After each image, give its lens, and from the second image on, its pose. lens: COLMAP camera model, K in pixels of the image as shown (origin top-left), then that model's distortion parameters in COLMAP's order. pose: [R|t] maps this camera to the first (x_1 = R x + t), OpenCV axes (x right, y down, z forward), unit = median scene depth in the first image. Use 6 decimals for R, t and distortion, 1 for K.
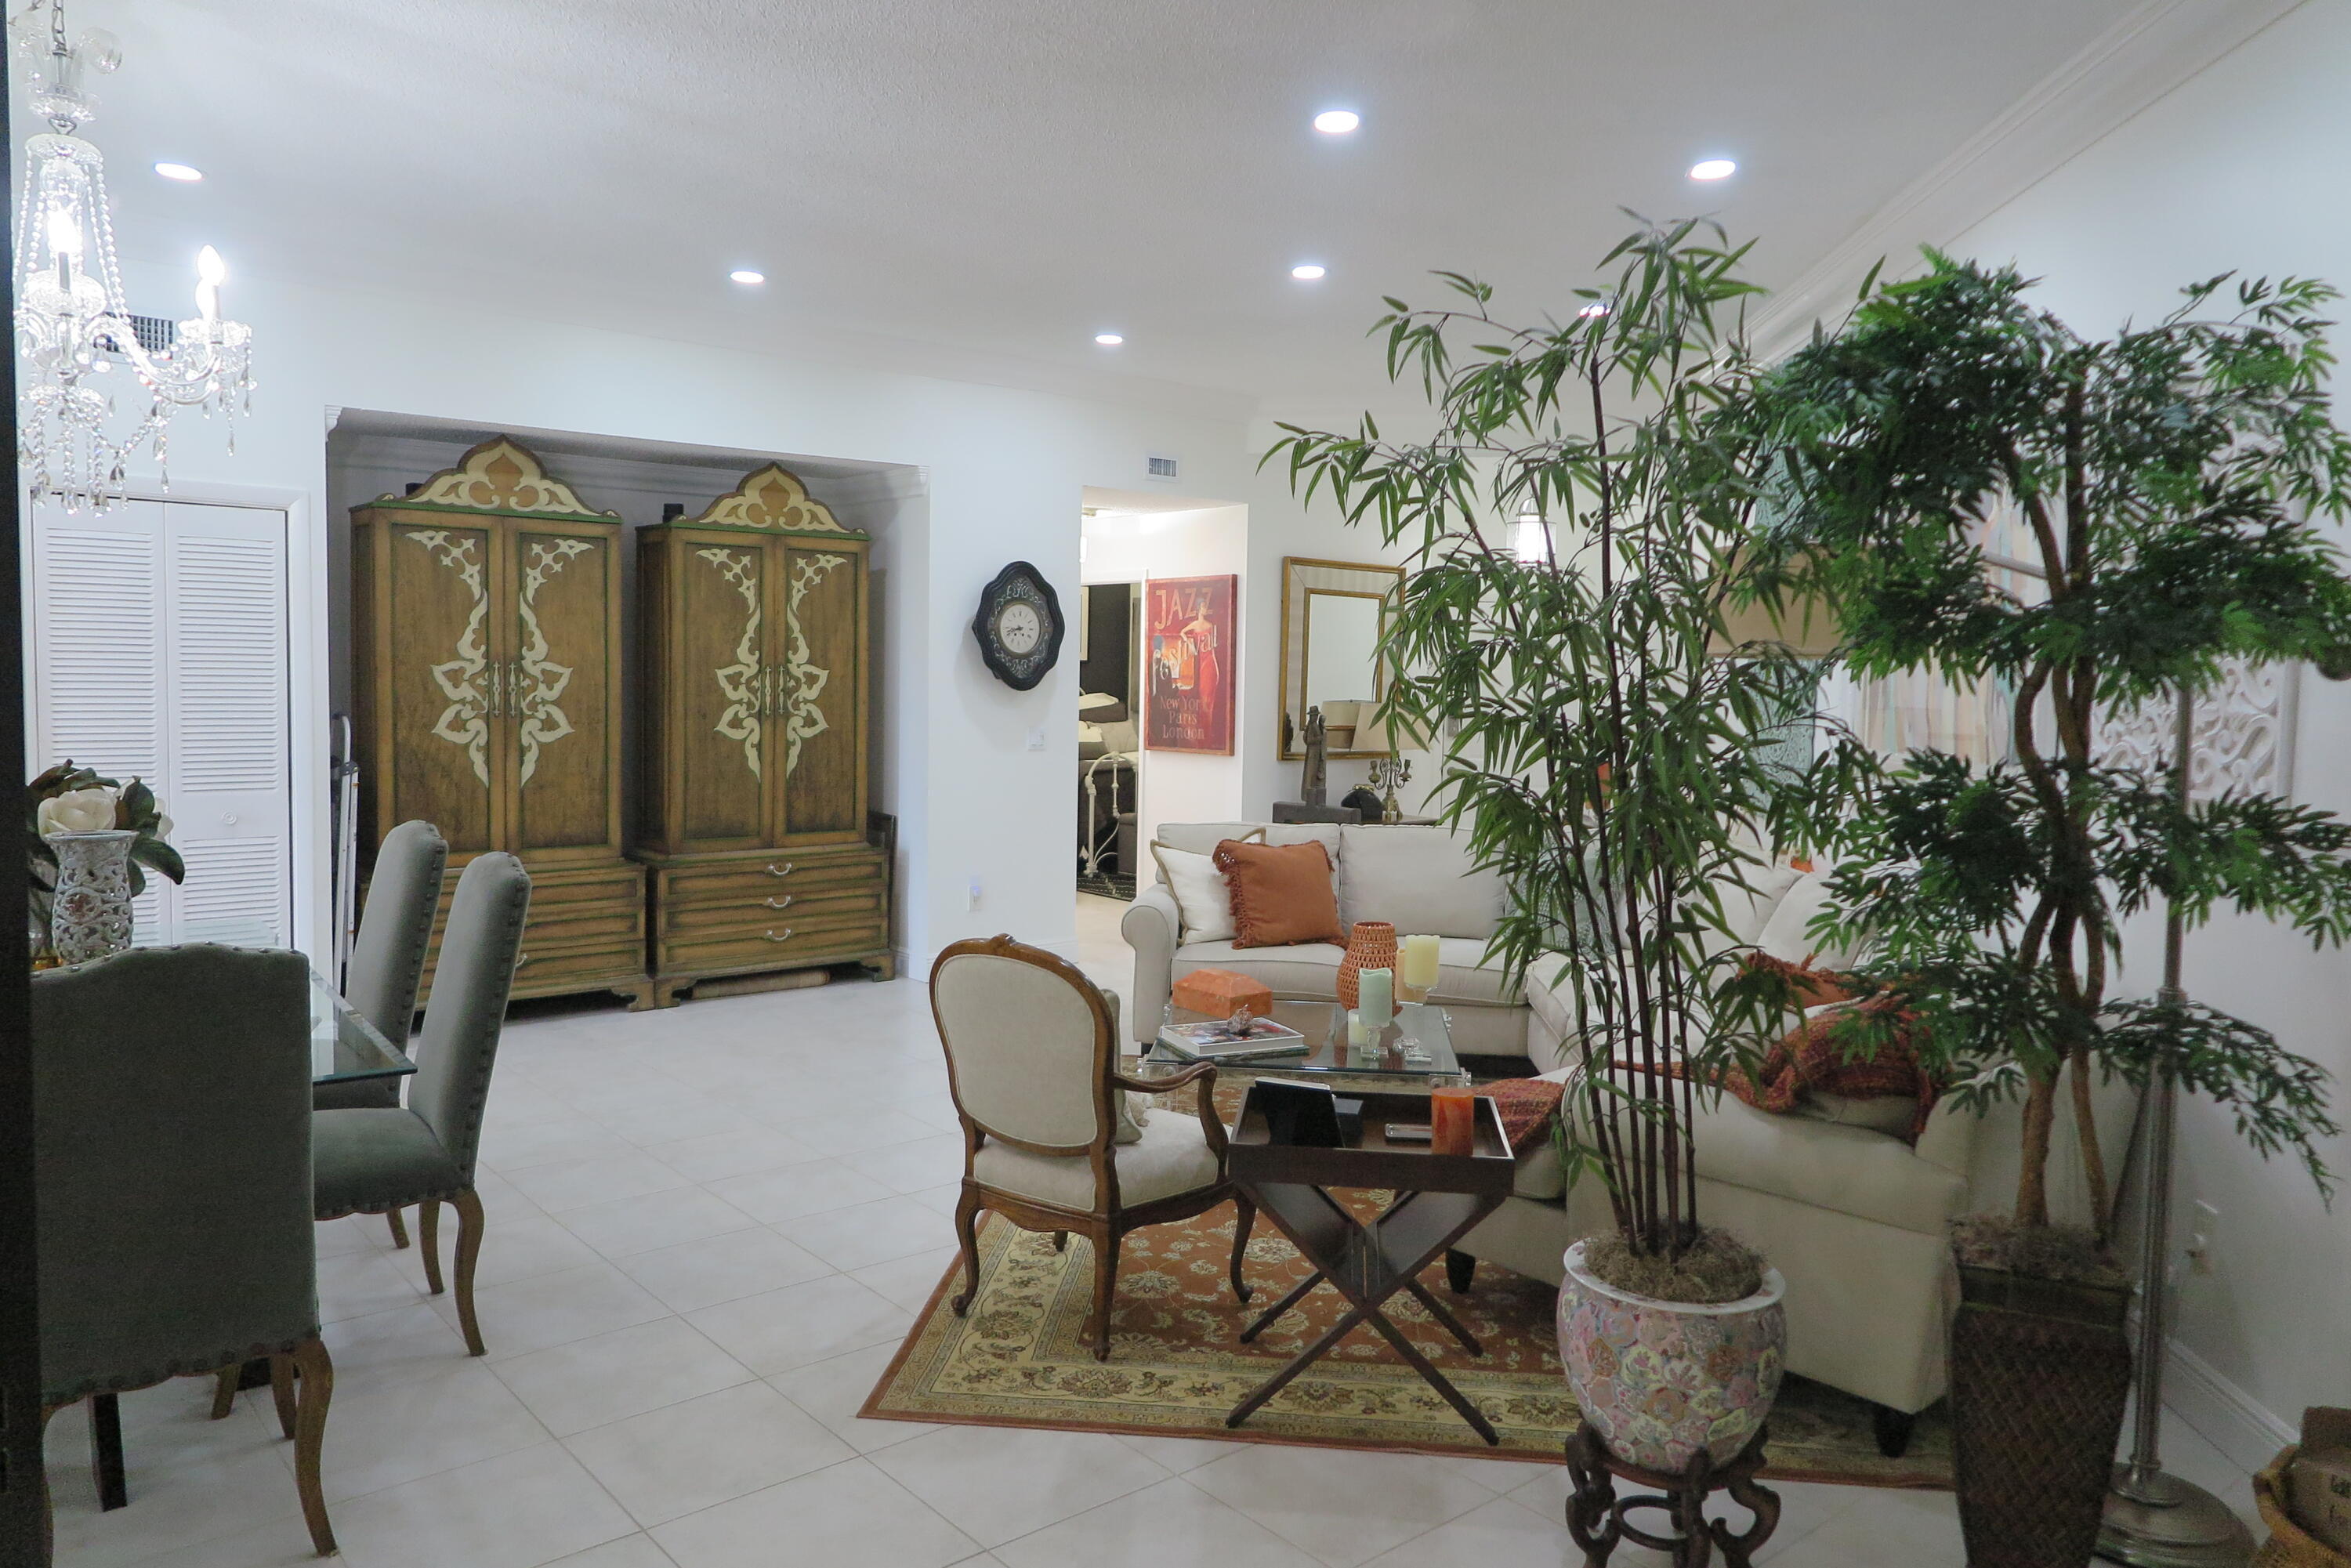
lens RADIAL K [[1613.2, 0, 1099.7], [0, 1613.2, 748.8], [0, 0, 1]] dist [-0.001018, 0.081031]
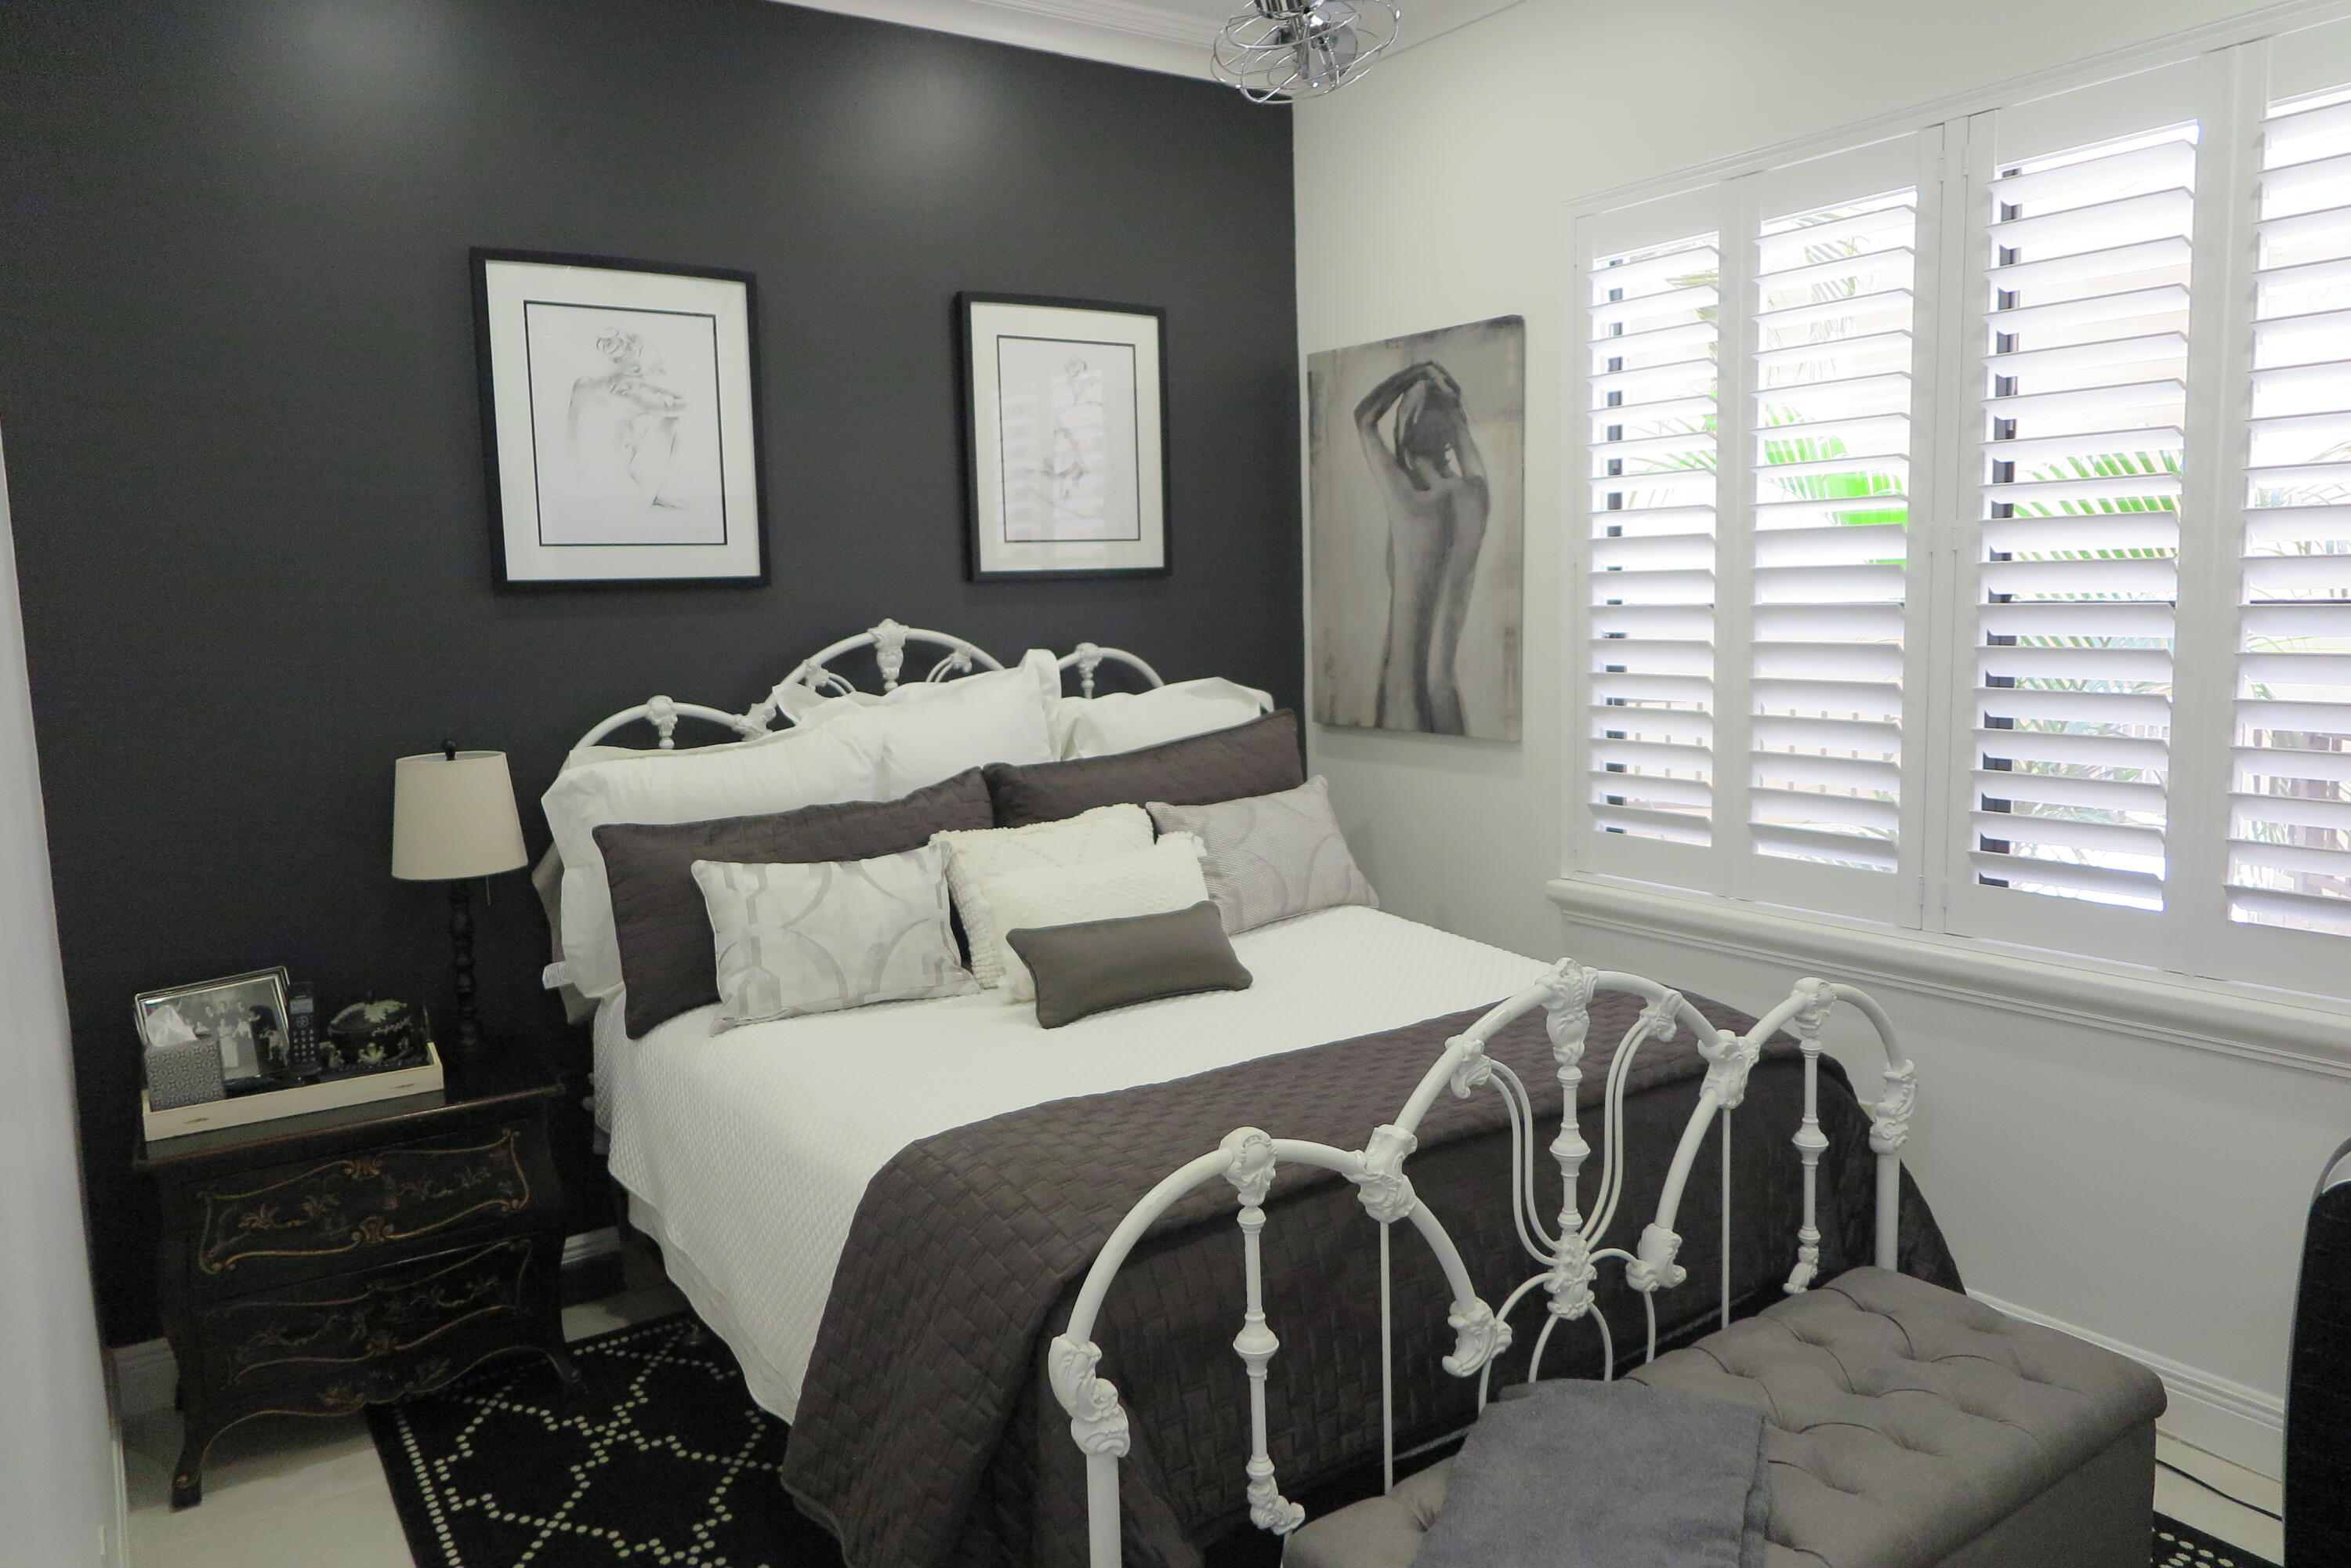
lens RADIAL K [[1626.9, 0, 1179.1], [0, 1626.9, 772.7], [0, 0, 1]] dist [-0.011196, 0.012179]
pose [[0.997724, -0.037628, -0.055960, 0.021013], [0.040893, 0.997455, 0.058409, -0.068040], [0.053620, -0.060564, 0.996723, 1.379469]]
